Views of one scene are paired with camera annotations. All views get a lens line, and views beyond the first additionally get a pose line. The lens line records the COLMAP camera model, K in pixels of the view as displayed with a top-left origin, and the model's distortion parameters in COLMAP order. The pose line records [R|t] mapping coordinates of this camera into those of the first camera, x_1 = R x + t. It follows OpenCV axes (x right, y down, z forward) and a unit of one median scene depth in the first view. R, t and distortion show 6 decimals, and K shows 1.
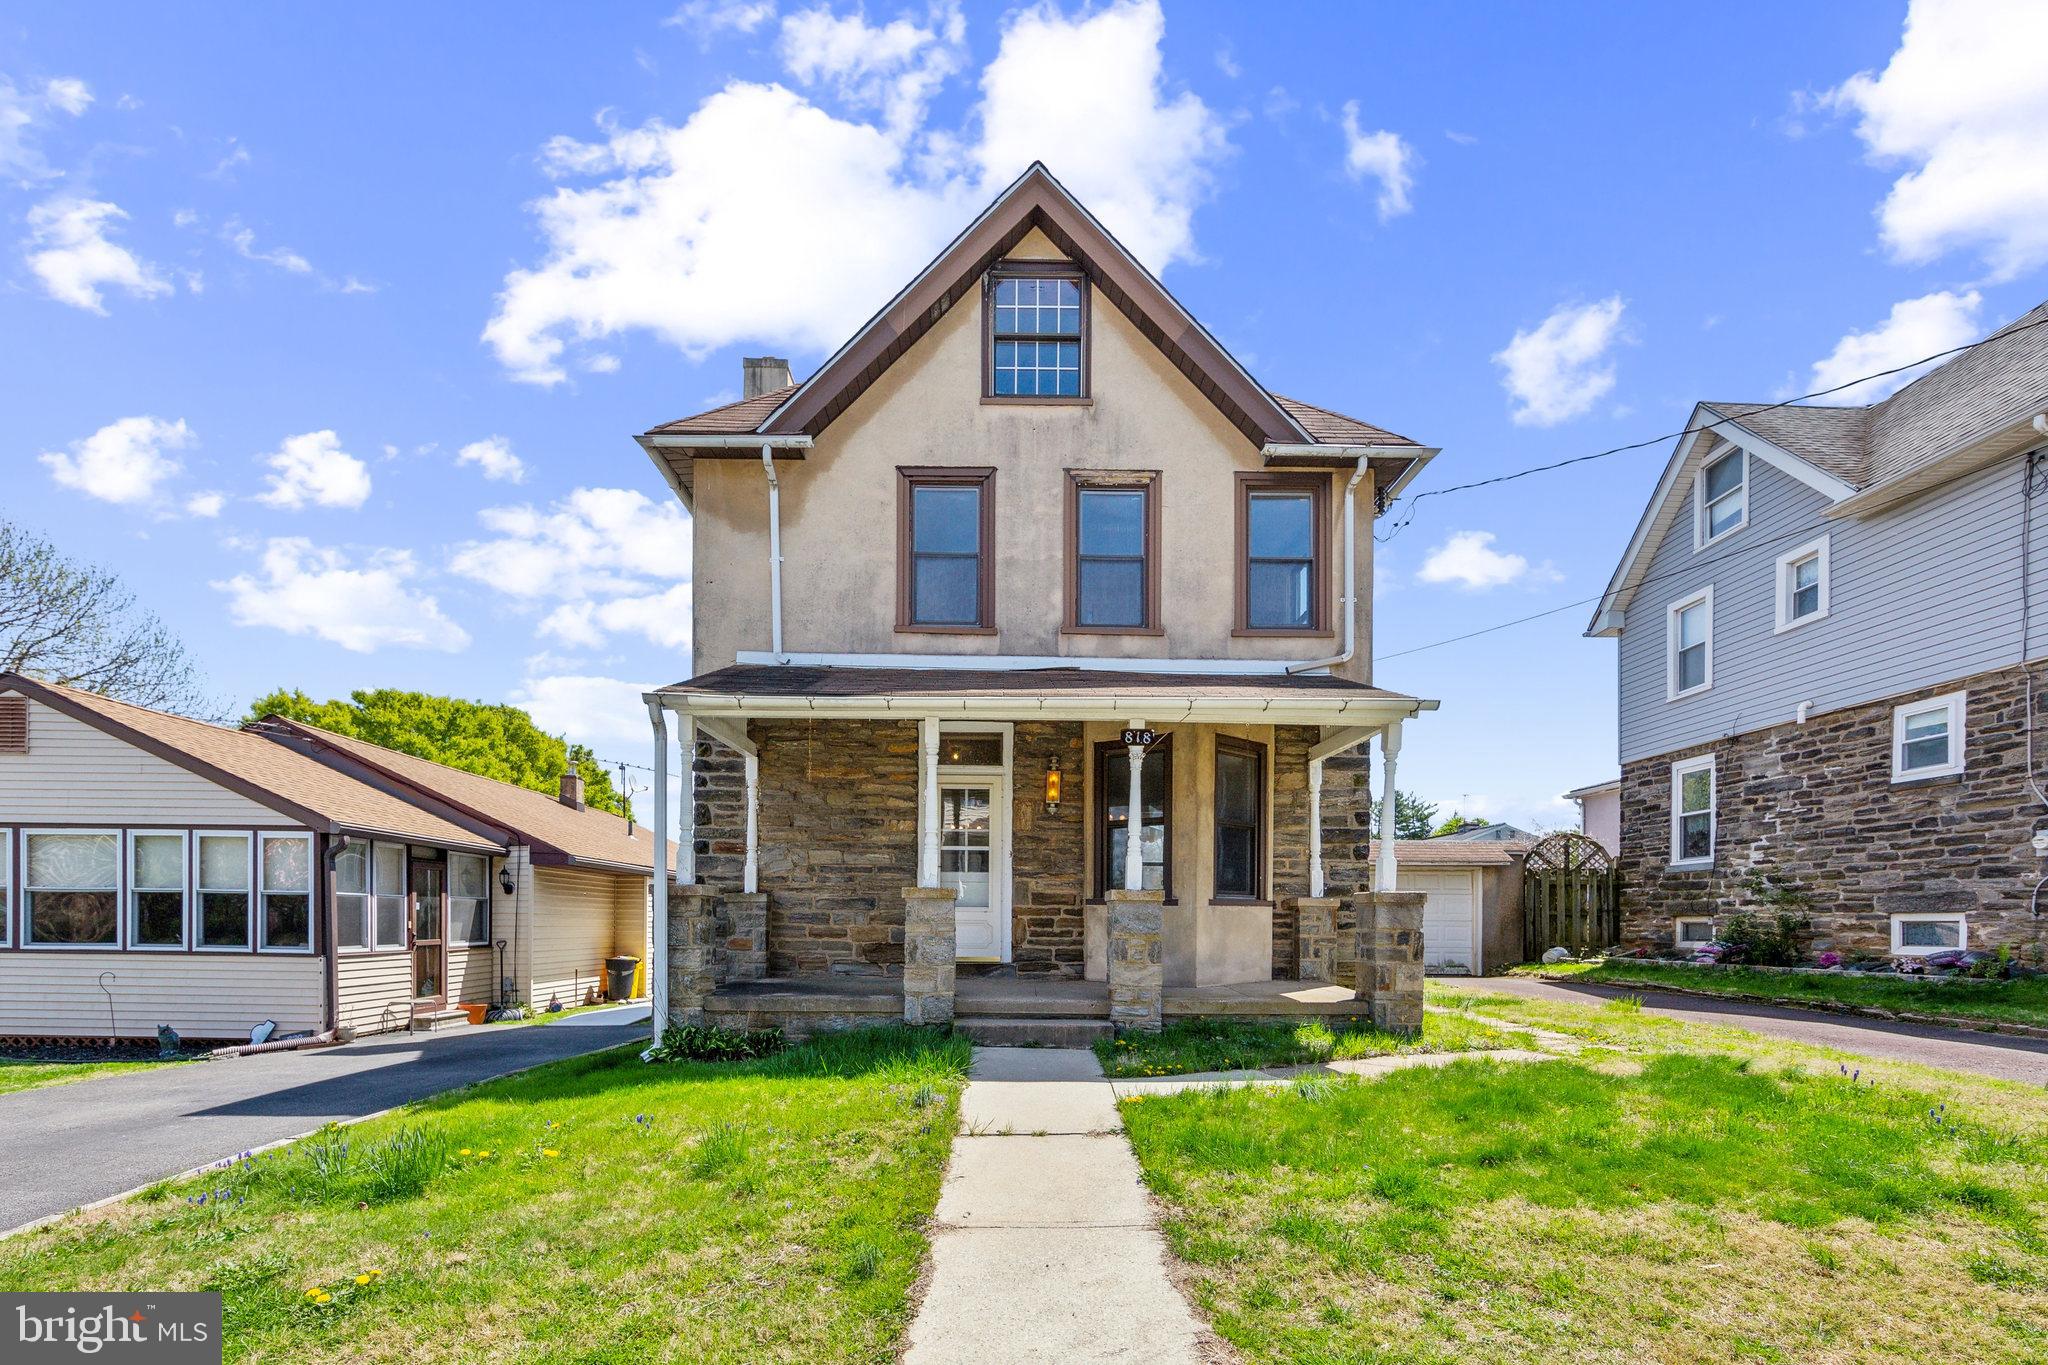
lens RADIAL K [[880.1, 0, 1018.9], [0, 880.1, 922.2], [0, 0, 1]] dist [0.000934, -0.000202]
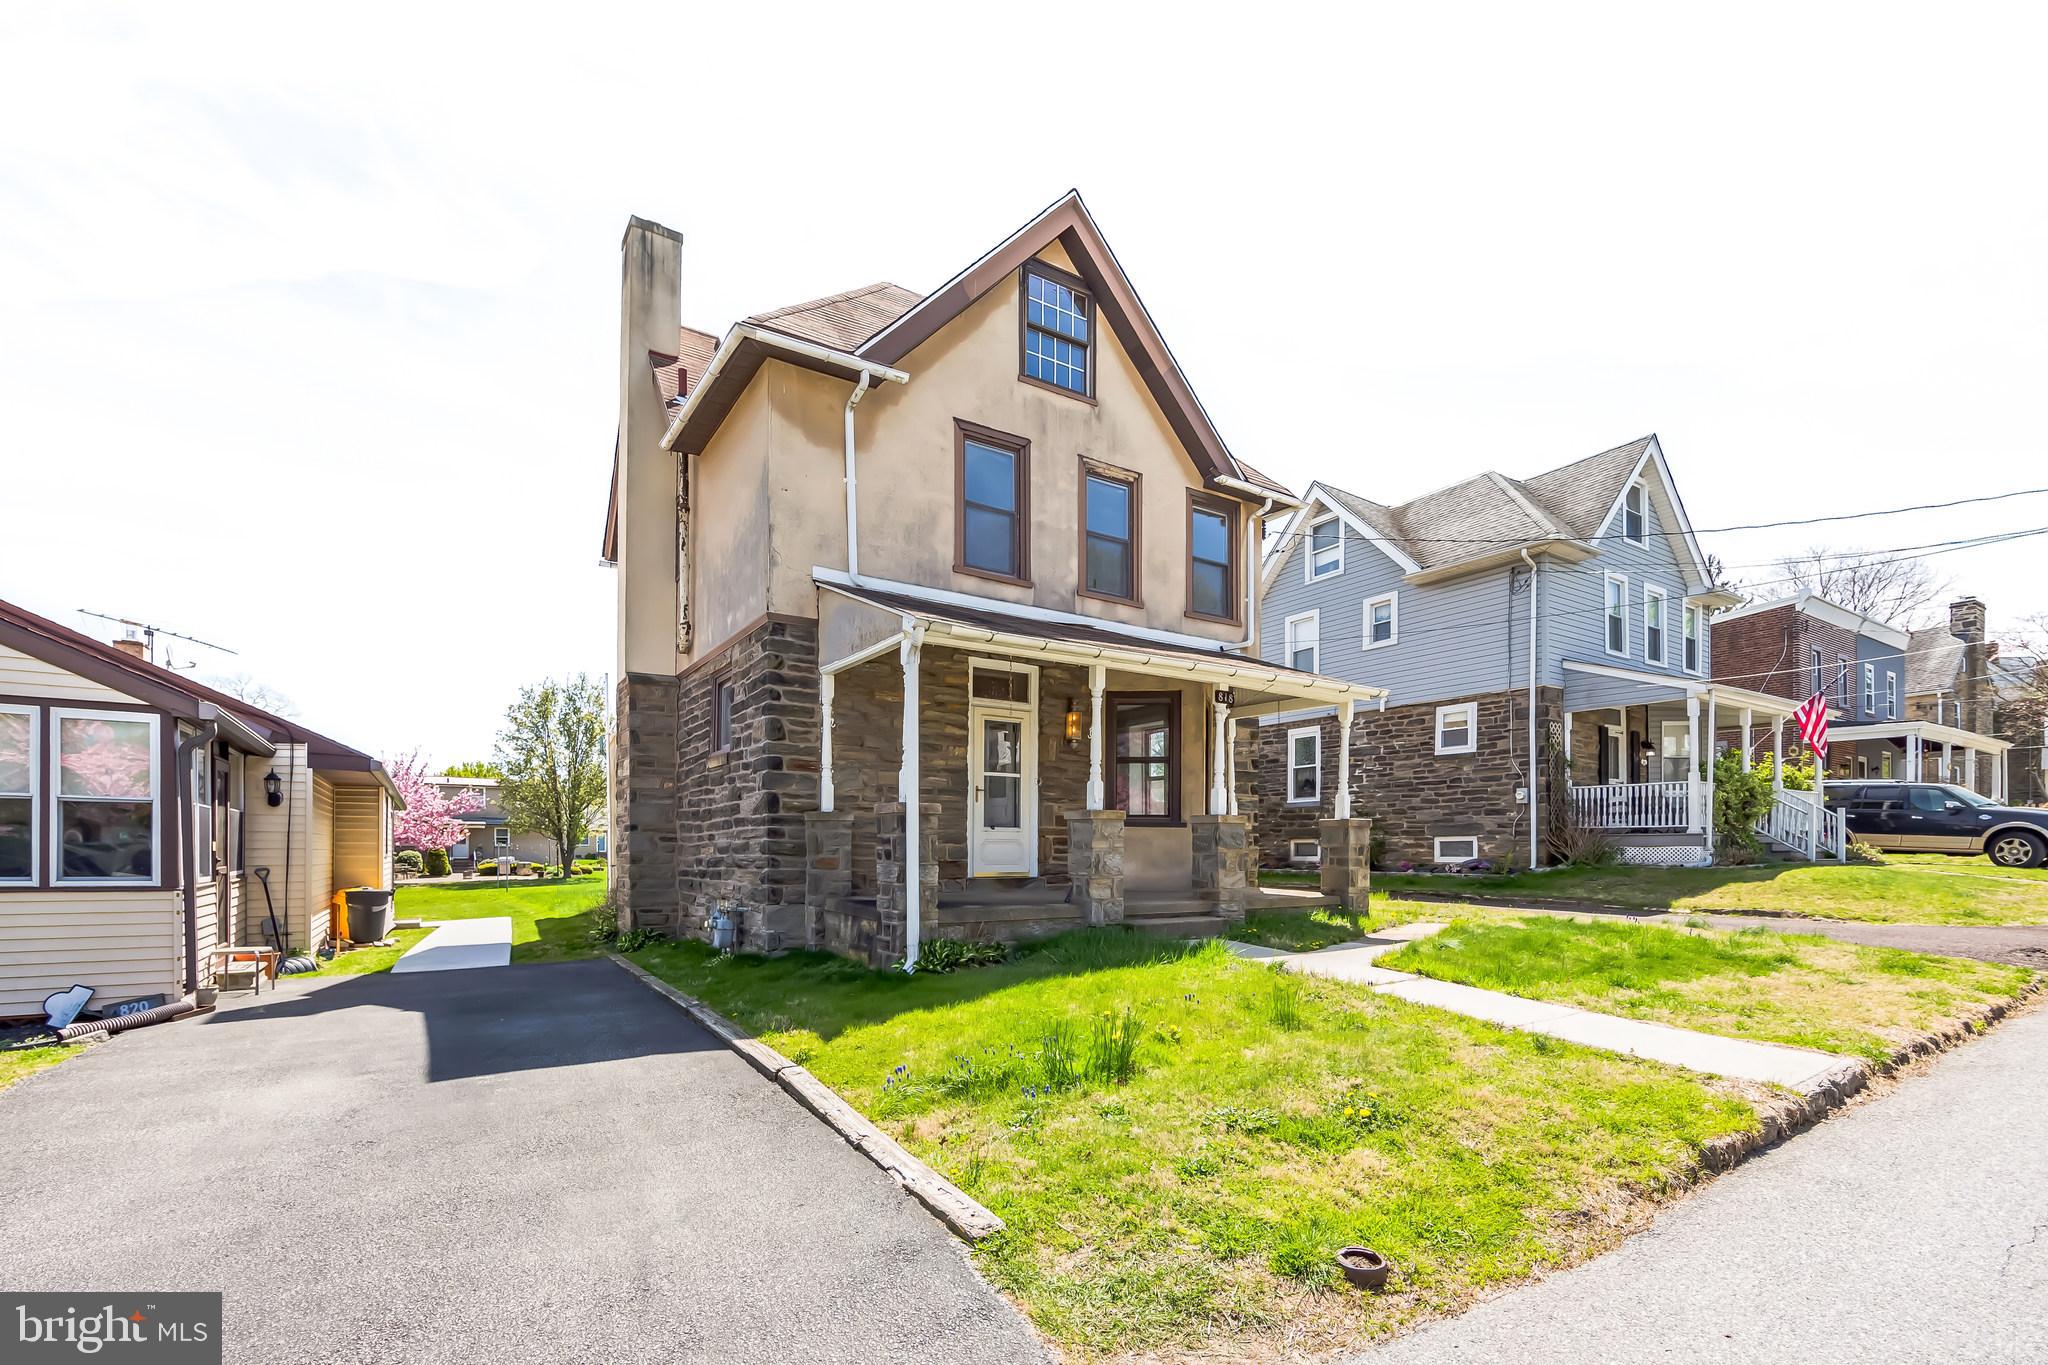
lens RADIAL K [[890.9, 0, 994.7], [0, 890.9, 852.4], [0, 0, 1]] dist [-0.000744, -0.000025]
pose [[0.854746, -0.006513, 0.519005, -0.661076], [0.003733, 0.999973, 0.006400, 0.007070], [-0.519032, -0.003533, 0.854747, 0.041281]]
